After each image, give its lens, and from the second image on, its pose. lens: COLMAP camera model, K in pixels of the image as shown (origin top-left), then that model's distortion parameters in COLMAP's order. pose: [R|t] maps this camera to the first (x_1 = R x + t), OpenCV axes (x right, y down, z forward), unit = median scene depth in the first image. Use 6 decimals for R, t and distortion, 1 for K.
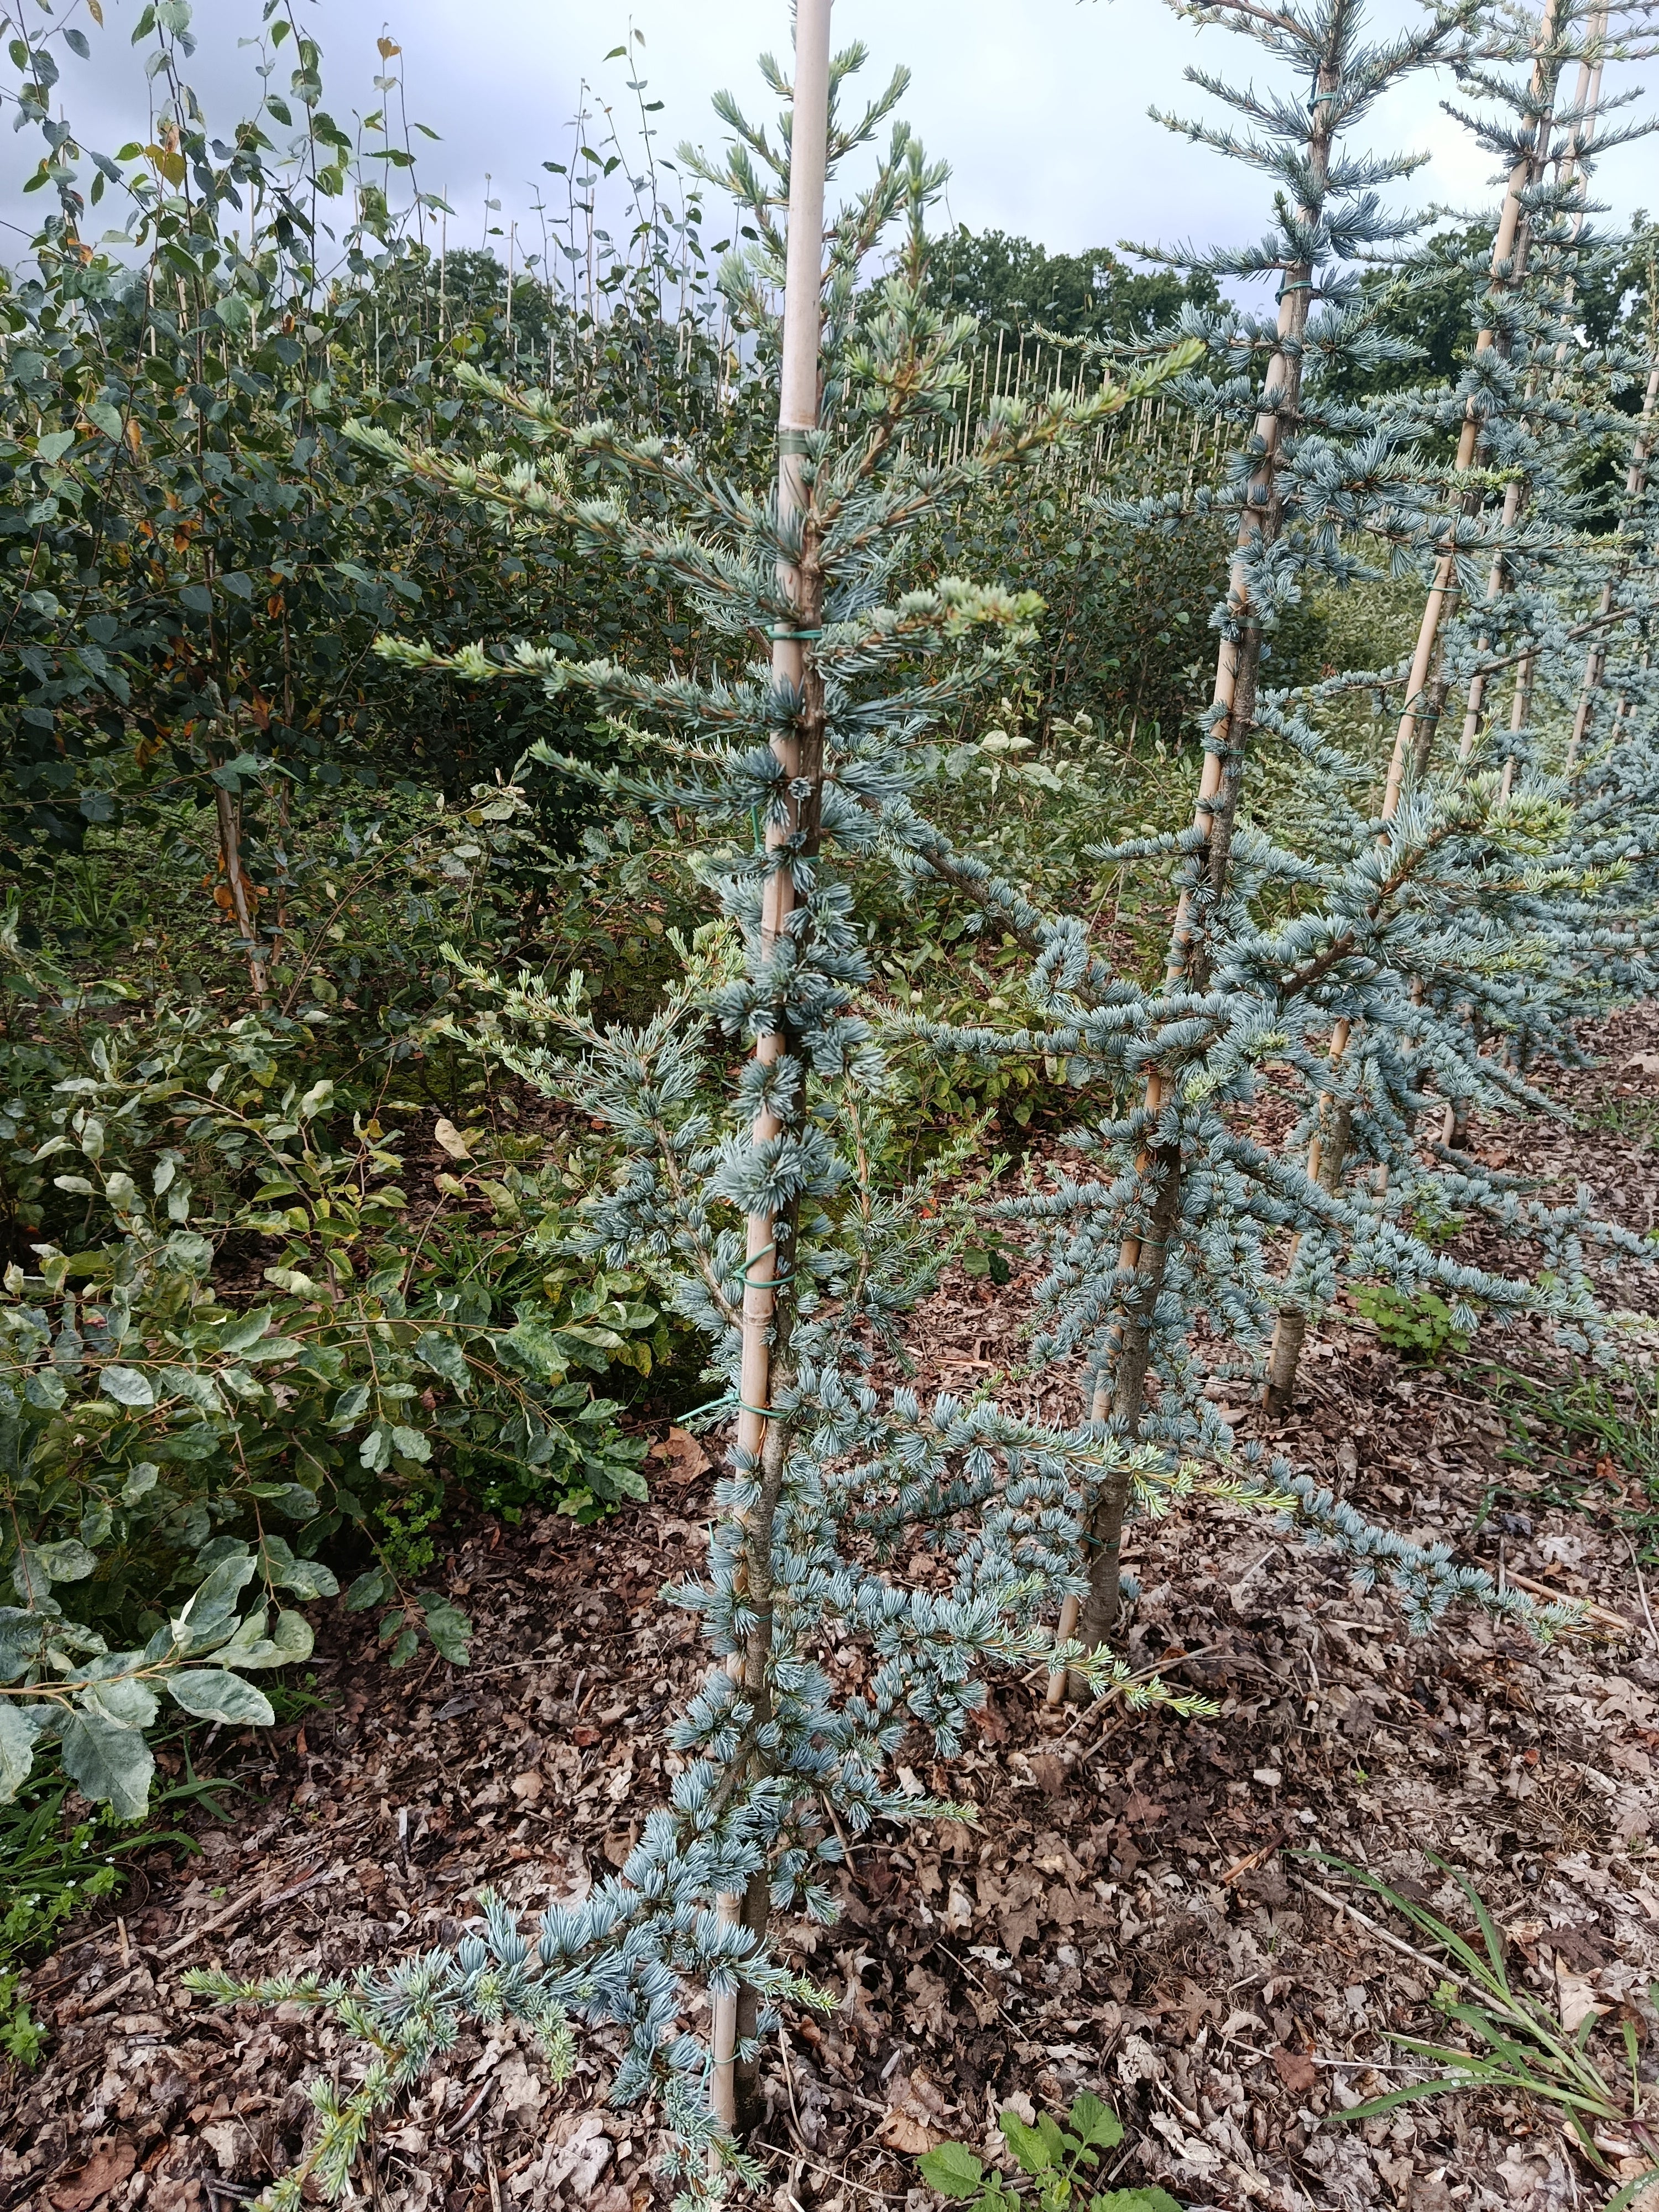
lens RADIAL K [[1590.3, 0, 829.5], [0, 1590.3, 1106.0], [0, 0, 1]] dist [0.016559, 0.000600]
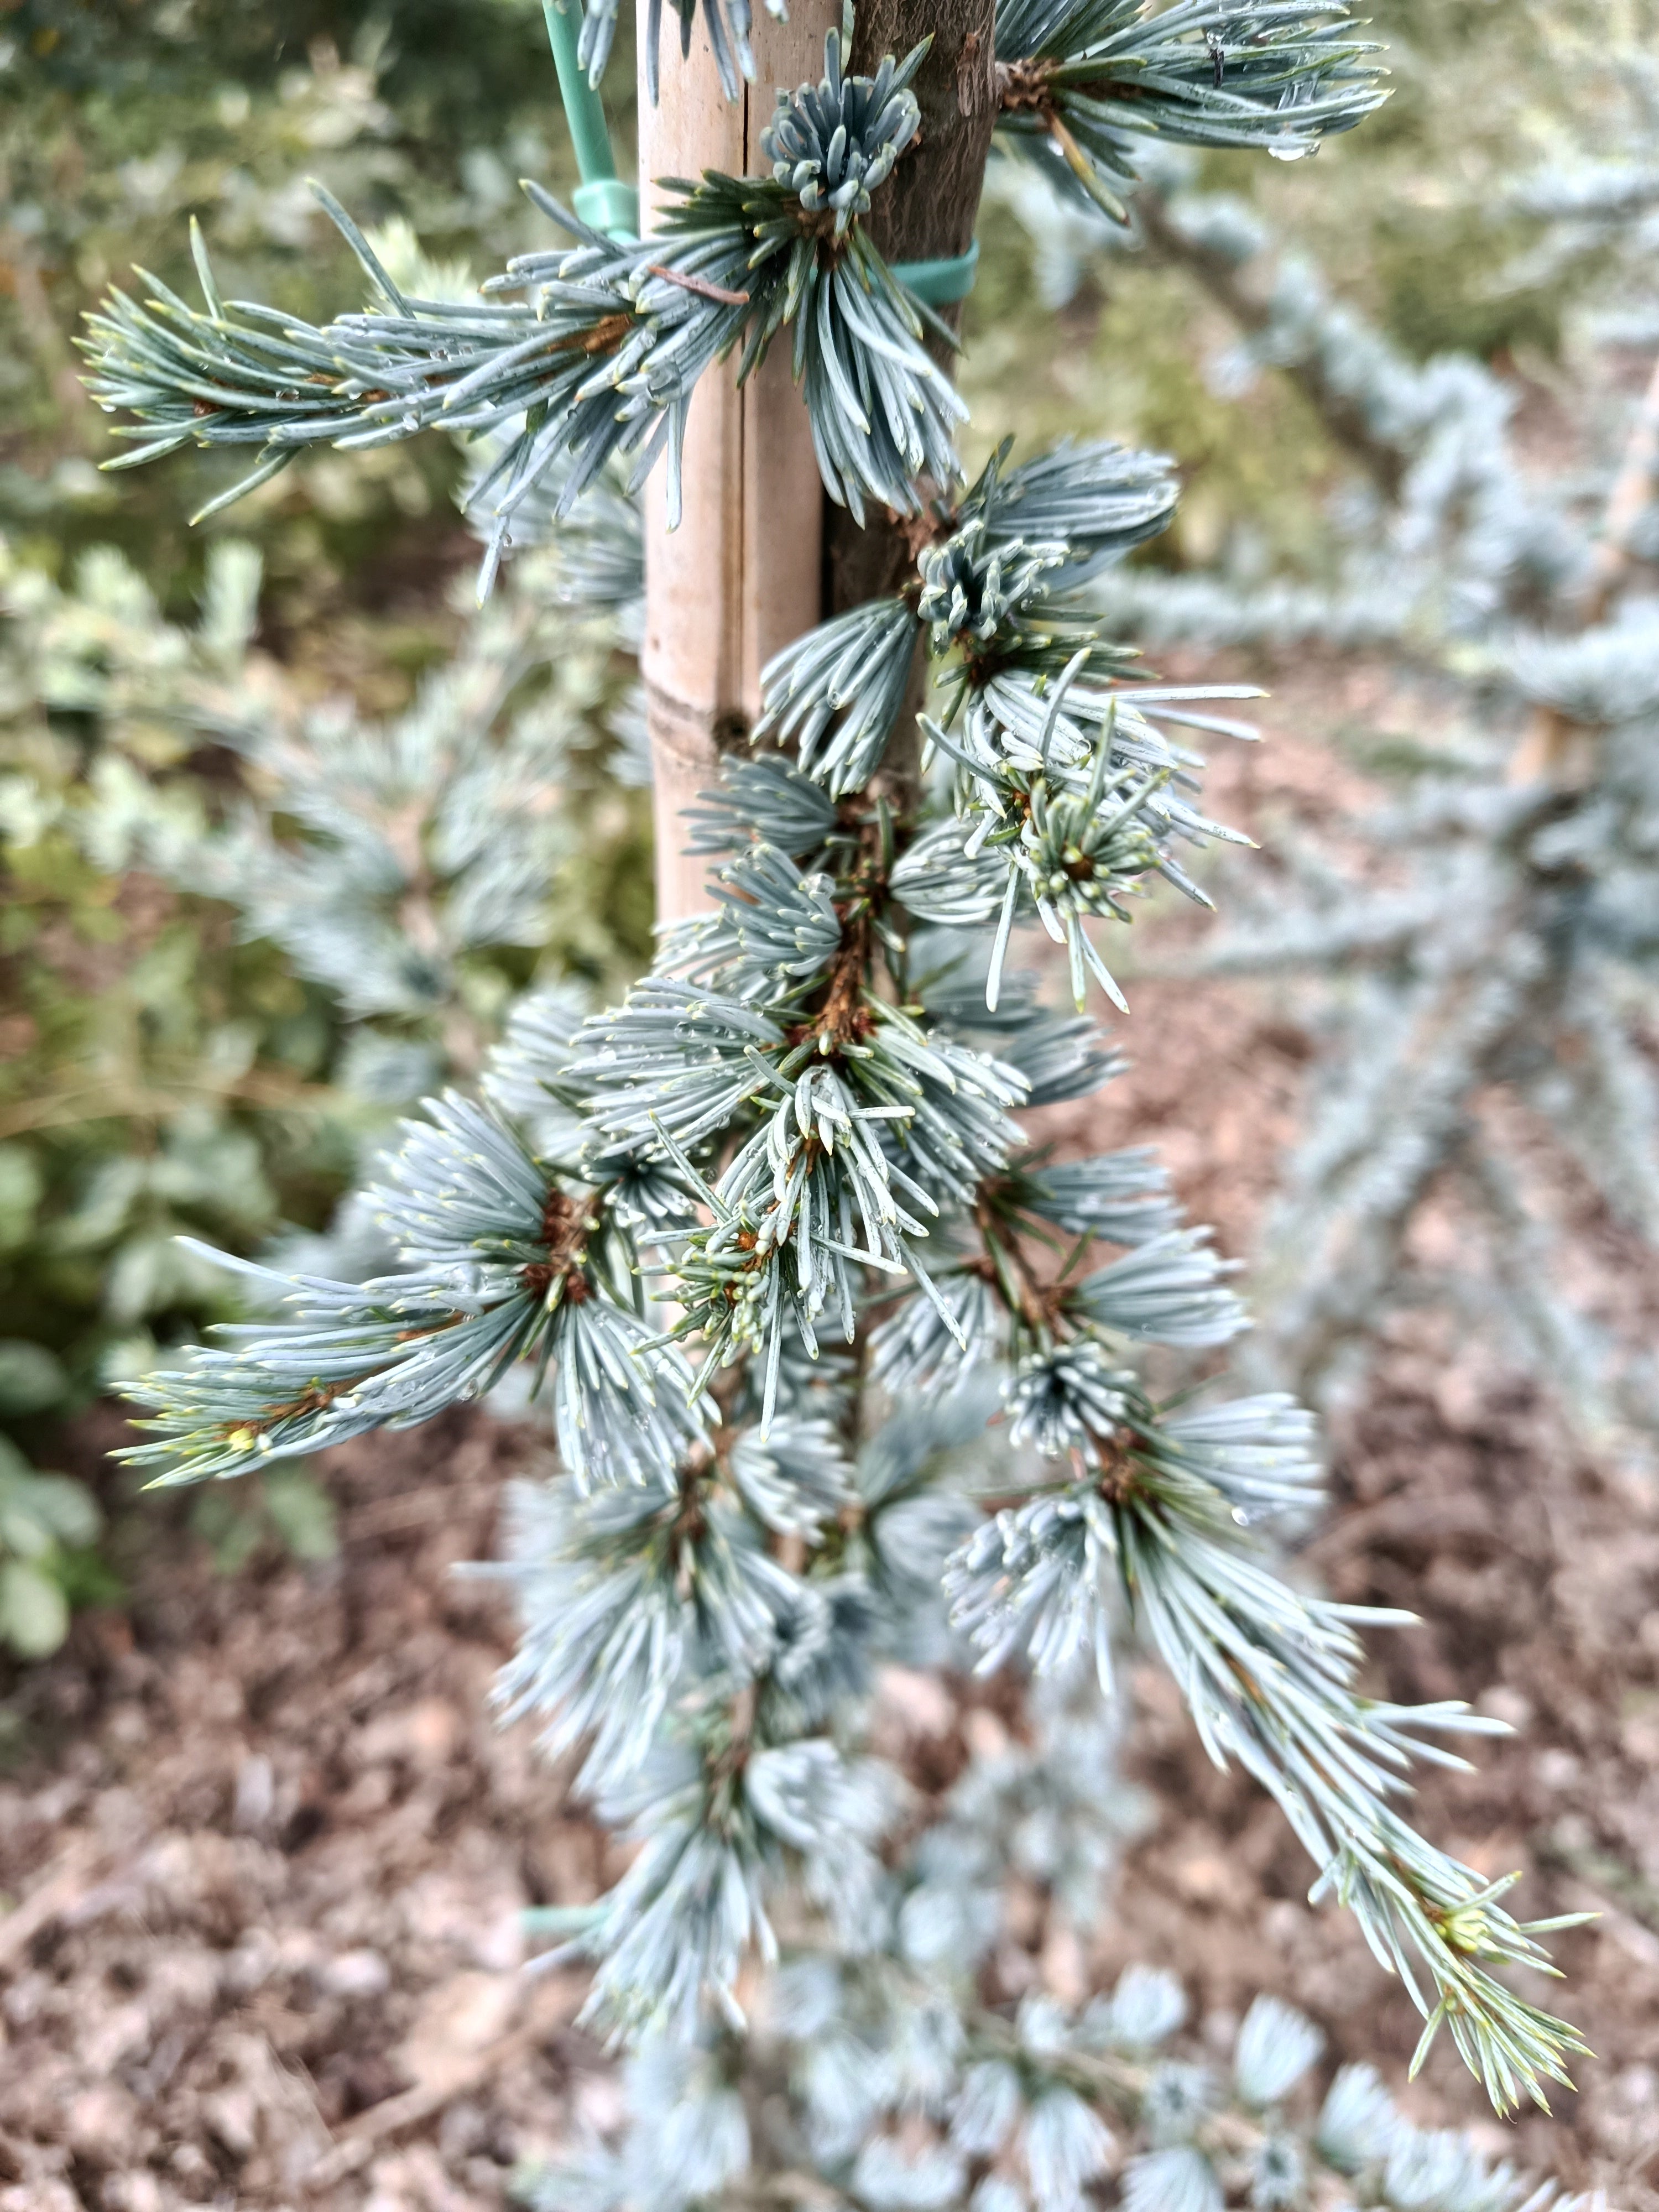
lens RADIAL K [[1627.2, 0, 805.4], [0, 1627.2, 1105.6], [0, 0, 1]] dist [-0.074866, -0.001394]
pose [[0.999796, -0.009290, -0.017956, -0.012408], [0.015173, 0.931758, 0.362763, -0.077227], [0.013361, -0.362962, 0.931708, 0.468521]]
